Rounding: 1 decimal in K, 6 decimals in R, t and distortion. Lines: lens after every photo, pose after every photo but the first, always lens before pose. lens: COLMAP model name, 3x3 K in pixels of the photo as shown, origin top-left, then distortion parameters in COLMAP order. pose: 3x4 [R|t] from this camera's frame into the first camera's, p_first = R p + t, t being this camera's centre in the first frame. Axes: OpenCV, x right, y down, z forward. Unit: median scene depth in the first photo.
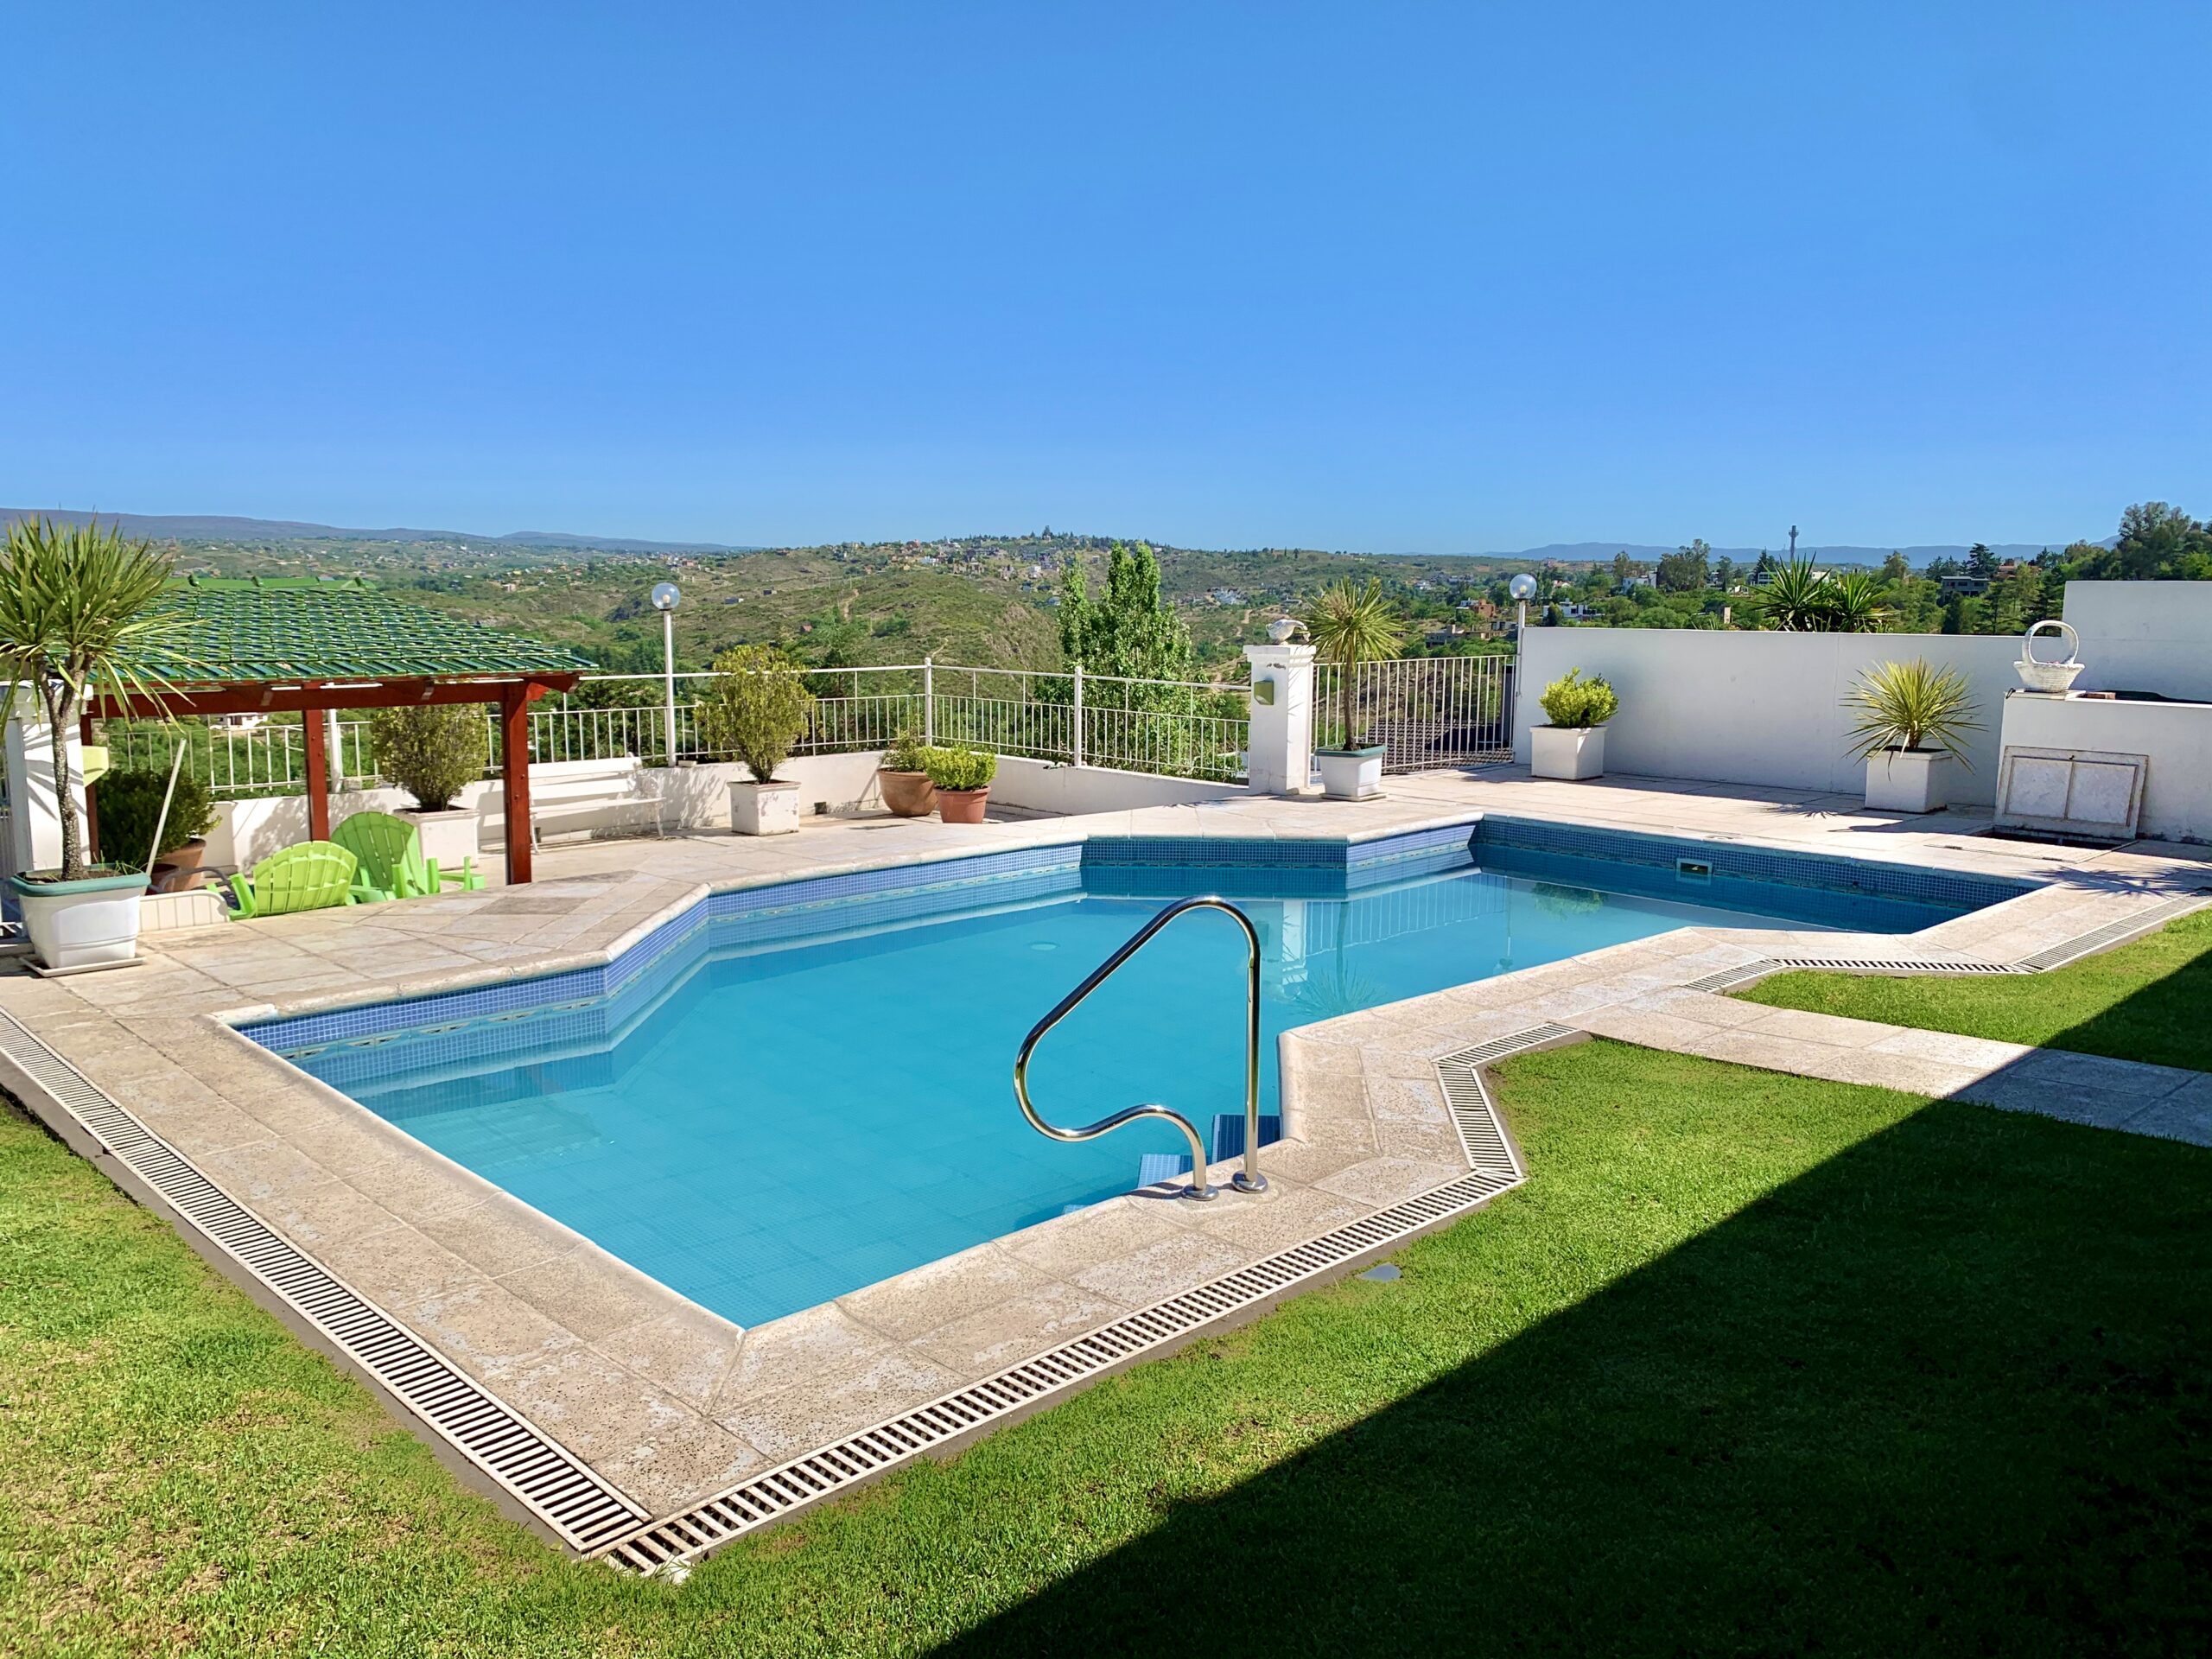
lens RADIAL K [[1686.8, 0, 1106.7], [0, 1686.8, 828.3], [0, 0, 1]] dist [0.080261, -0.108009]
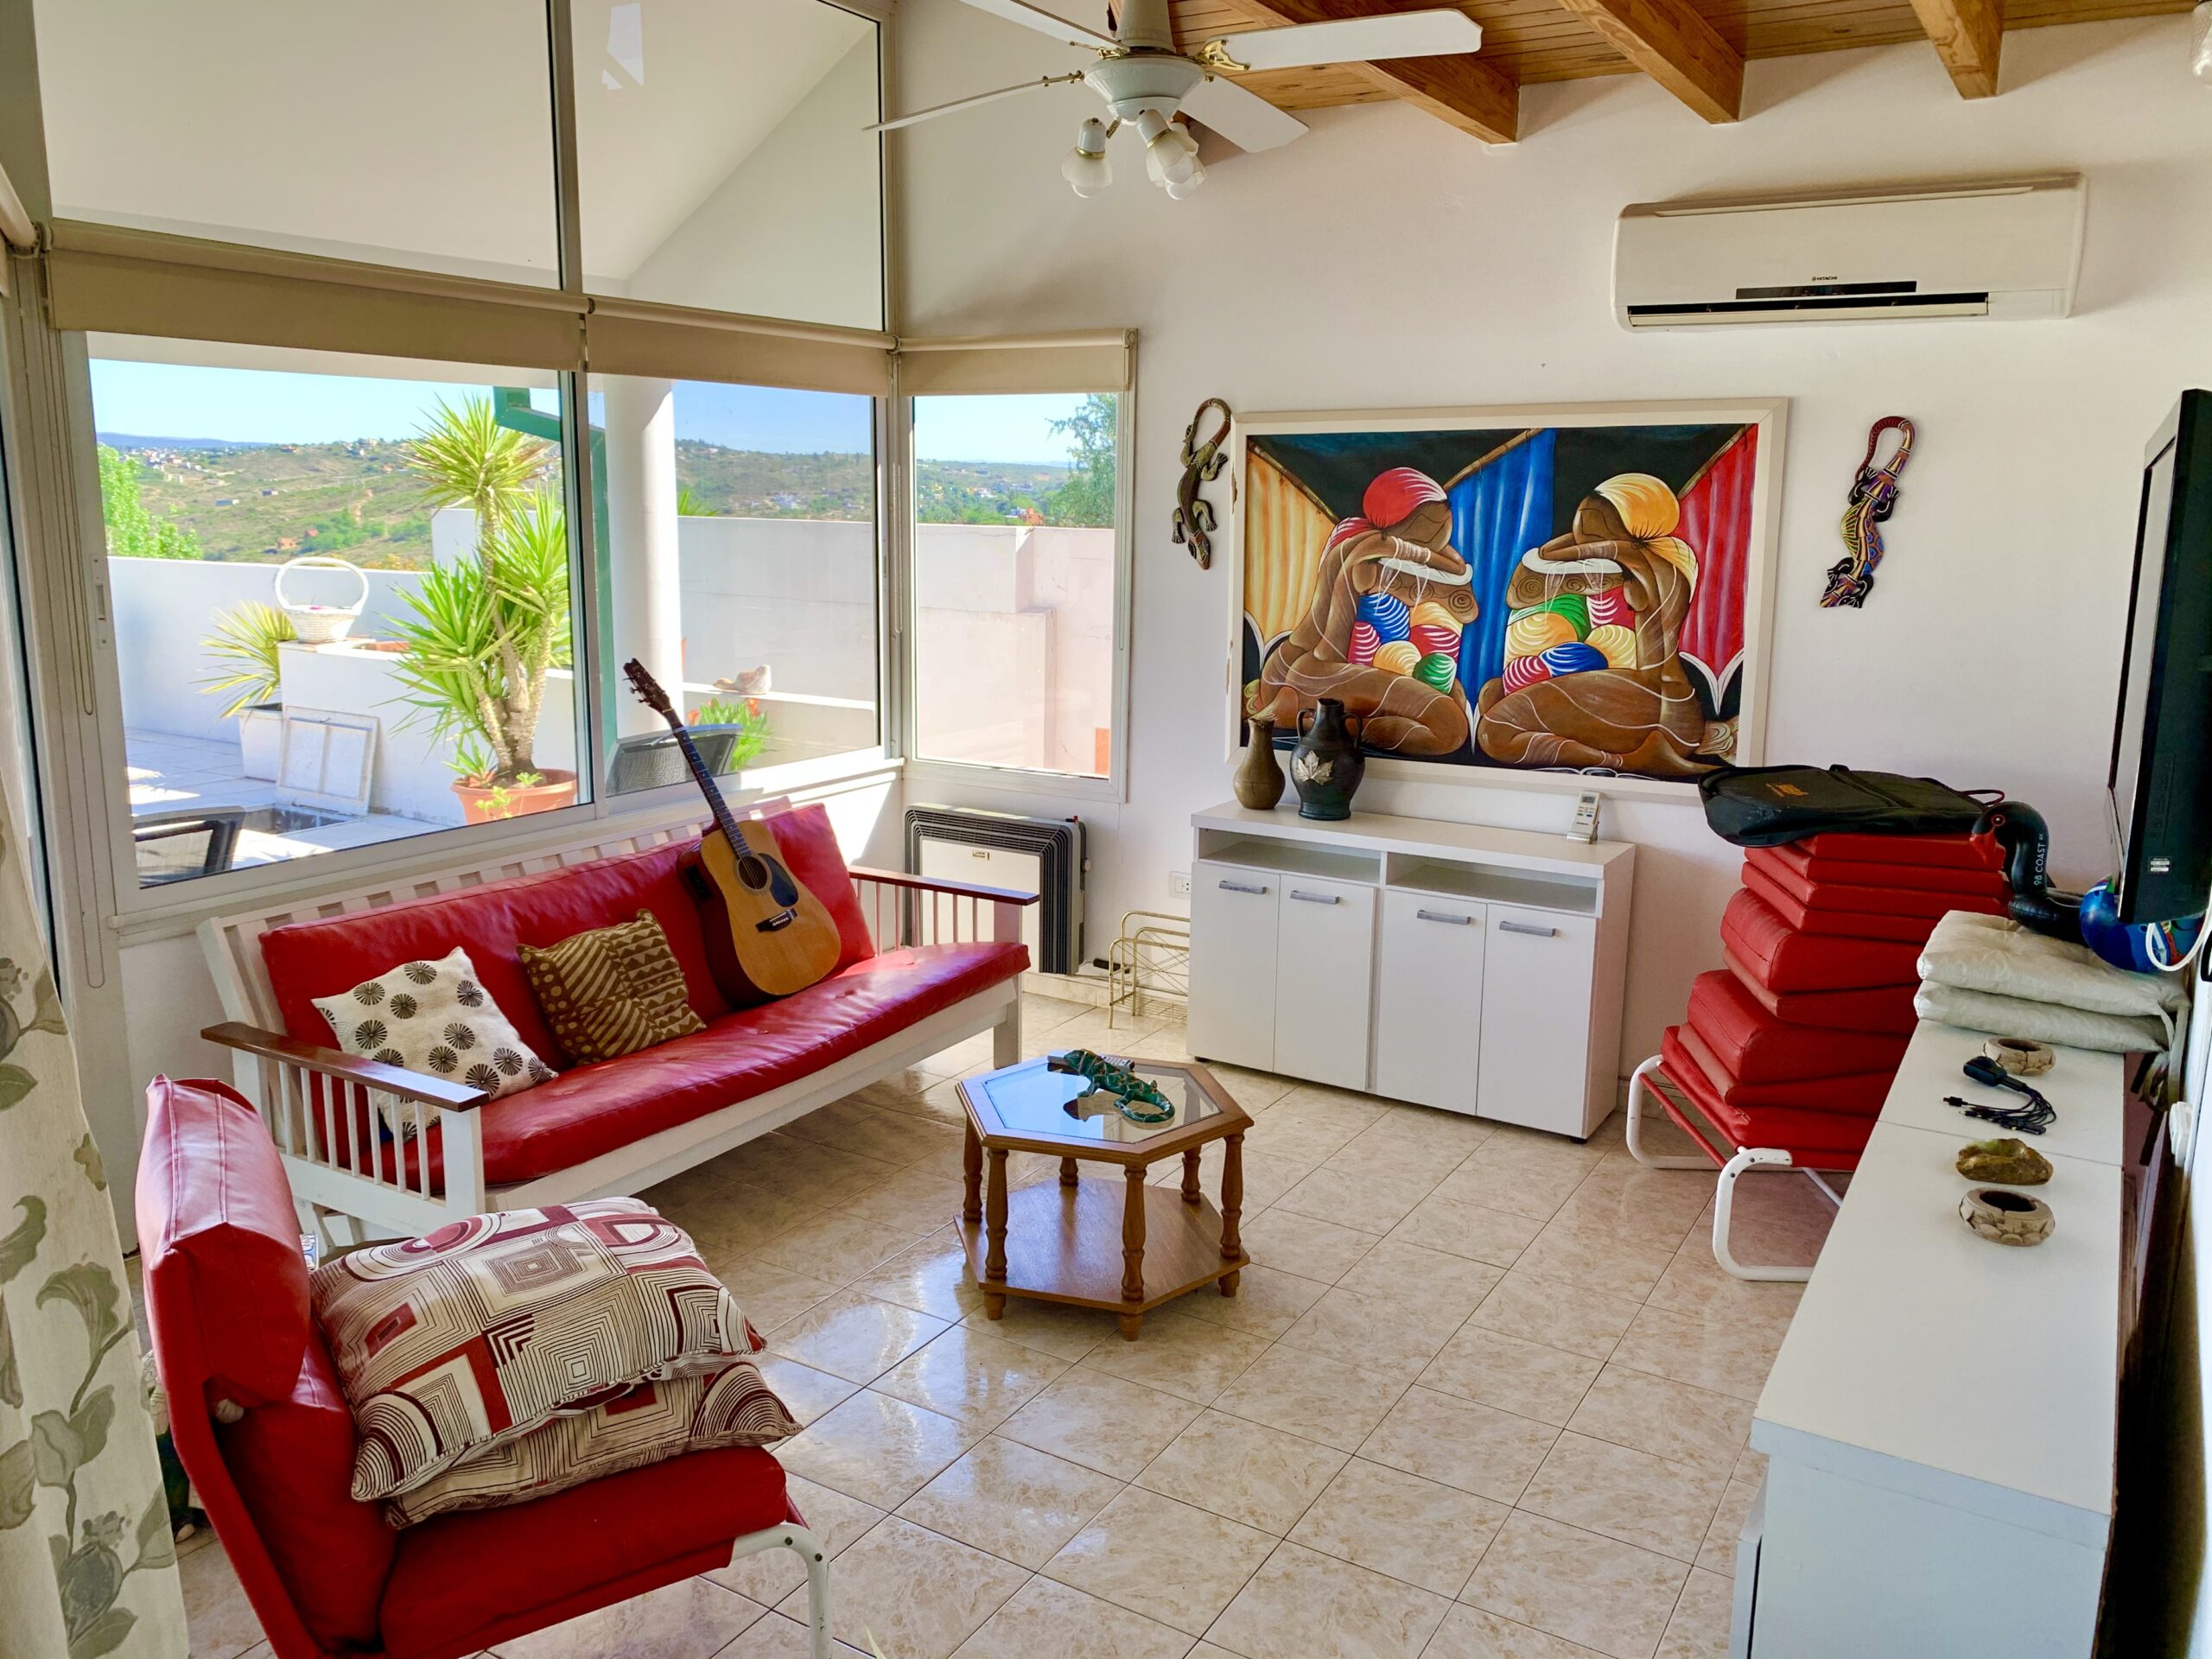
lens RADIAL K [[1703.0, 0, 1077.0], [0, 1703.0, 815.2], [0, 0, 1]] dist [0.006295, -0.008052]
pose [[0.972189, -0.036323, 0.231364, 0.675150], [0.025595, 0.998461, 0.049204, -0.023986], [-0.232795, -0.041914, 0.971622, 0.088965]]
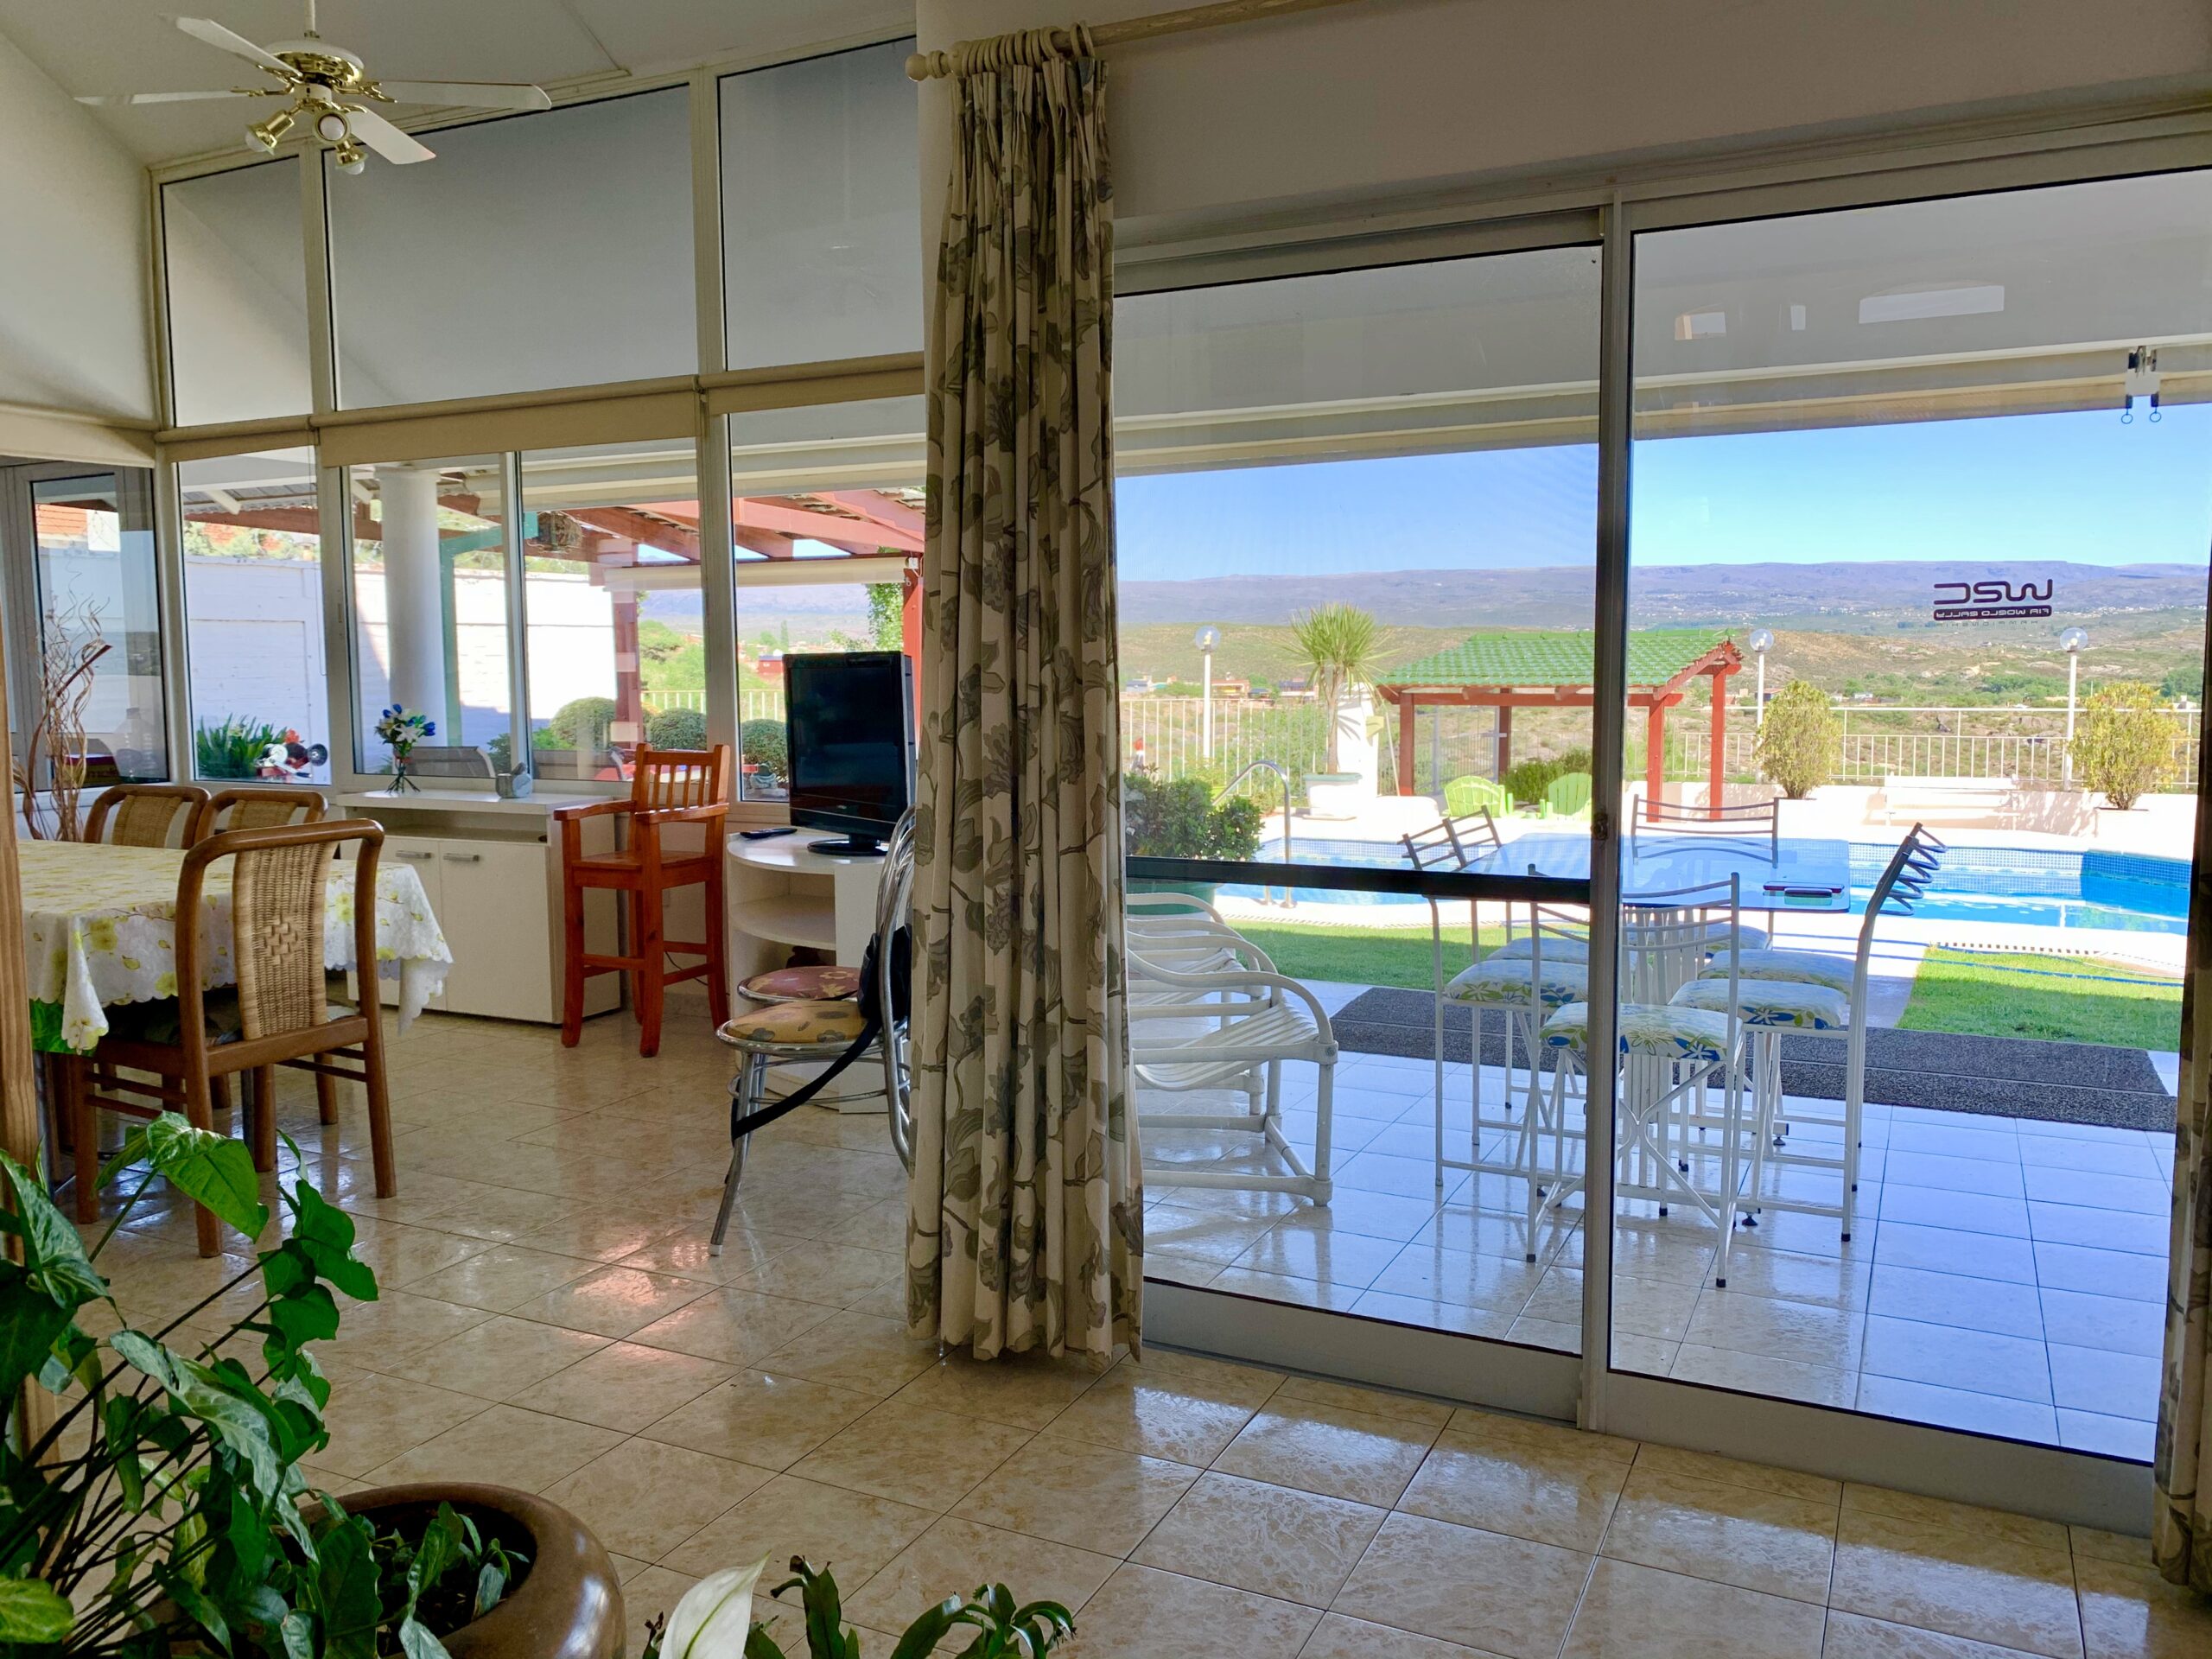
lens RADIAL K [[1686.8, 0, 1106.7], [0, 1686.8, 828.3], [0, 0, 1]] dist [0.080261, -0.108009]
pose [[0.328648, 0.084895, -0.940629, 0.734195], [-0.125079, 0.991092, 0.045748, 0.017908], [0.936133, 0.102618, 0.336339, 0.044442]]
